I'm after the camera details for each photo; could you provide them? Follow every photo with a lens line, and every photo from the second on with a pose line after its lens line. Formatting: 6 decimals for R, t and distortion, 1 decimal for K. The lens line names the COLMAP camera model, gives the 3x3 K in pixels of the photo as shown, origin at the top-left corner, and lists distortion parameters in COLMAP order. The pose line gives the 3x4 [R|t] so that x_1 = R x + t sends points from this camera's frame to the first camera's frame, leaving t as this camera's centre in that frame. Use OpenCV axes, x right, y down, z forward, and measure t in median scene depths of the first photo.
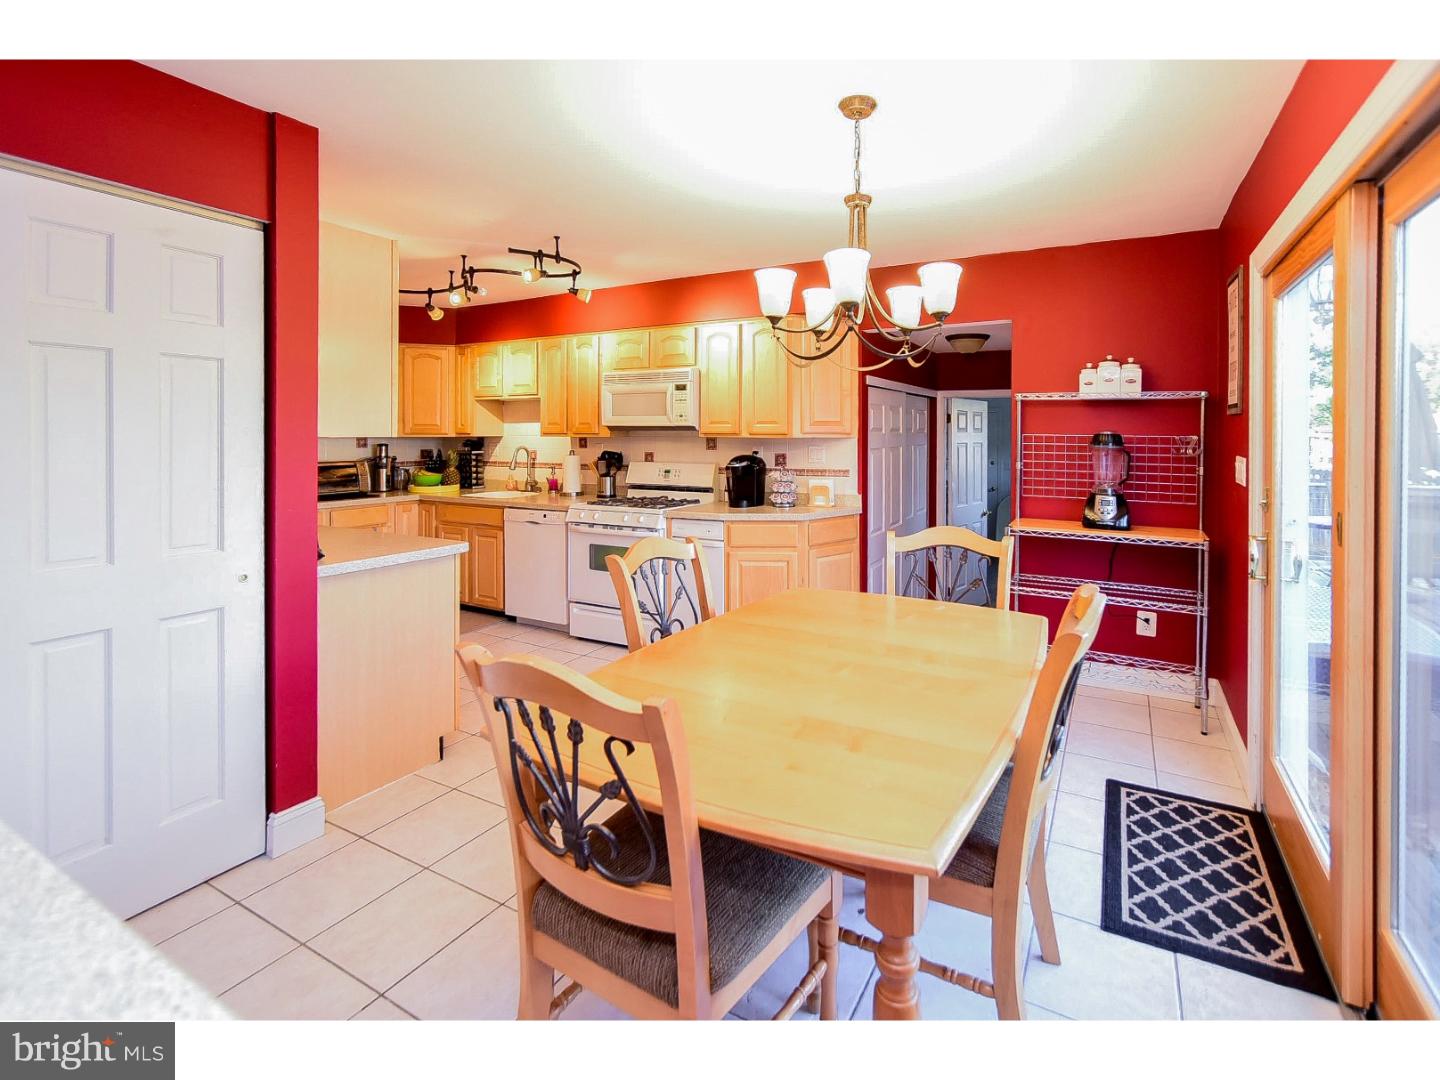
lens RADIAL K [[697.7, 0, 760.7], [0, 697.7, 437.3], [0, 0, 1]] dist [0.001322, 0.000105]
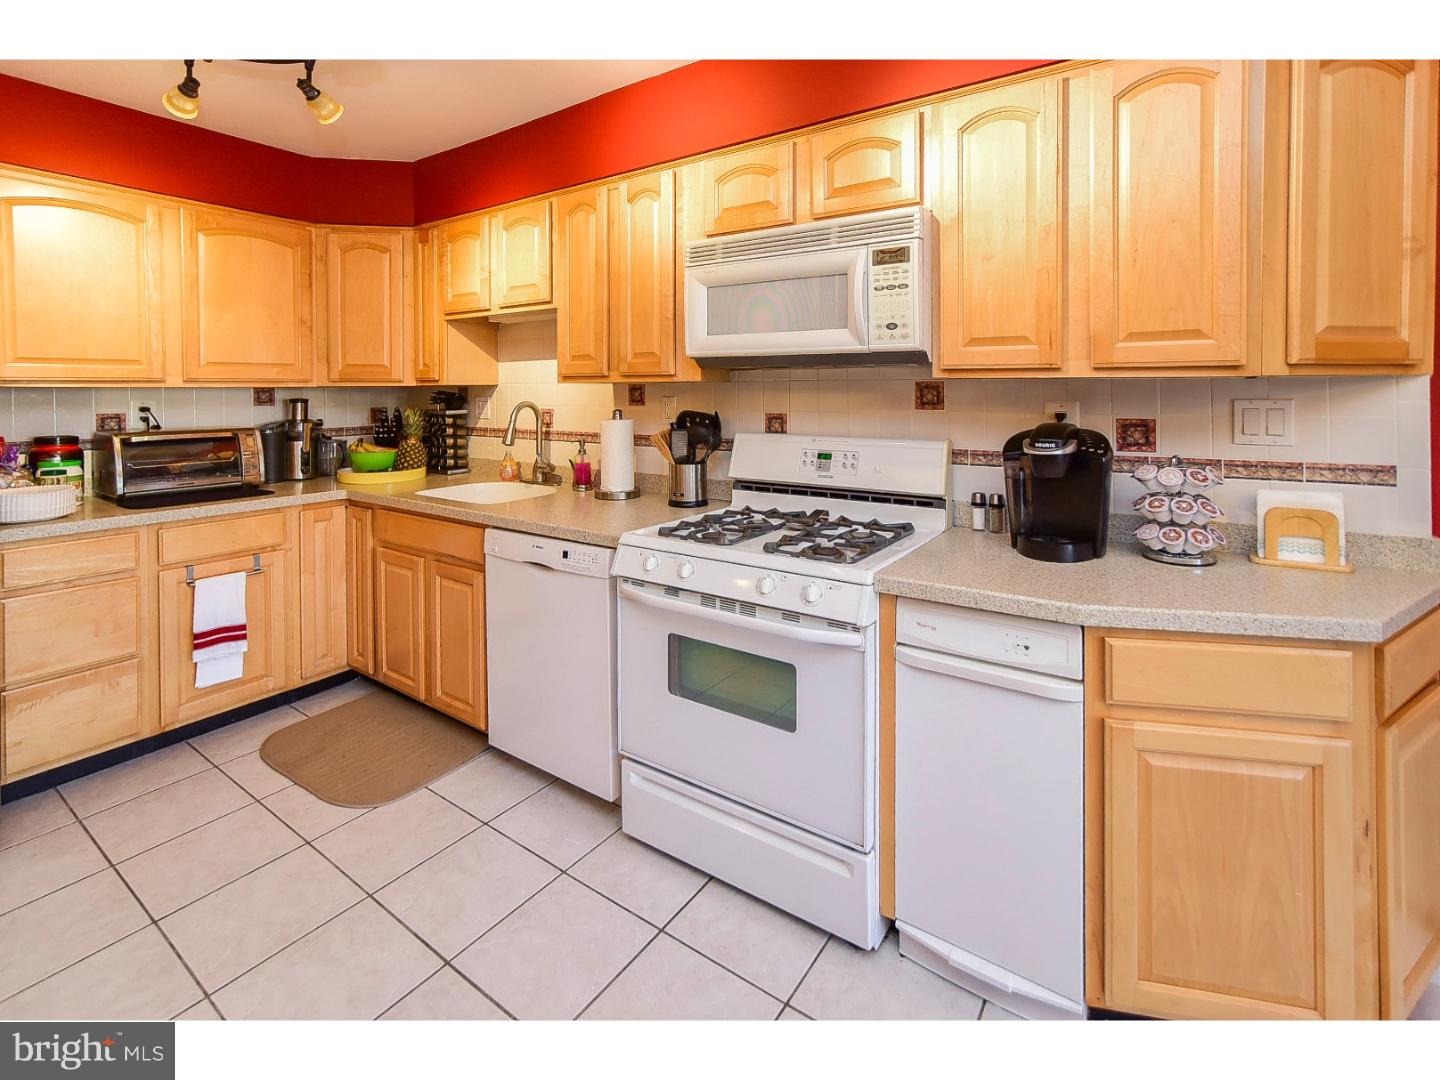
lens RADIAL K [[680.5, 0, 716.4], [0, 680.5, 396.4], [0, 0, 1]] dist [-0.003392, -0.000293]
pose [[0.995710, -0.003453, -0.092469, -0.151231], [0.004027, 0.999974, 0.006015, 0.006064], [0.092446, -0.006362, 0.995697, 0.505894]]
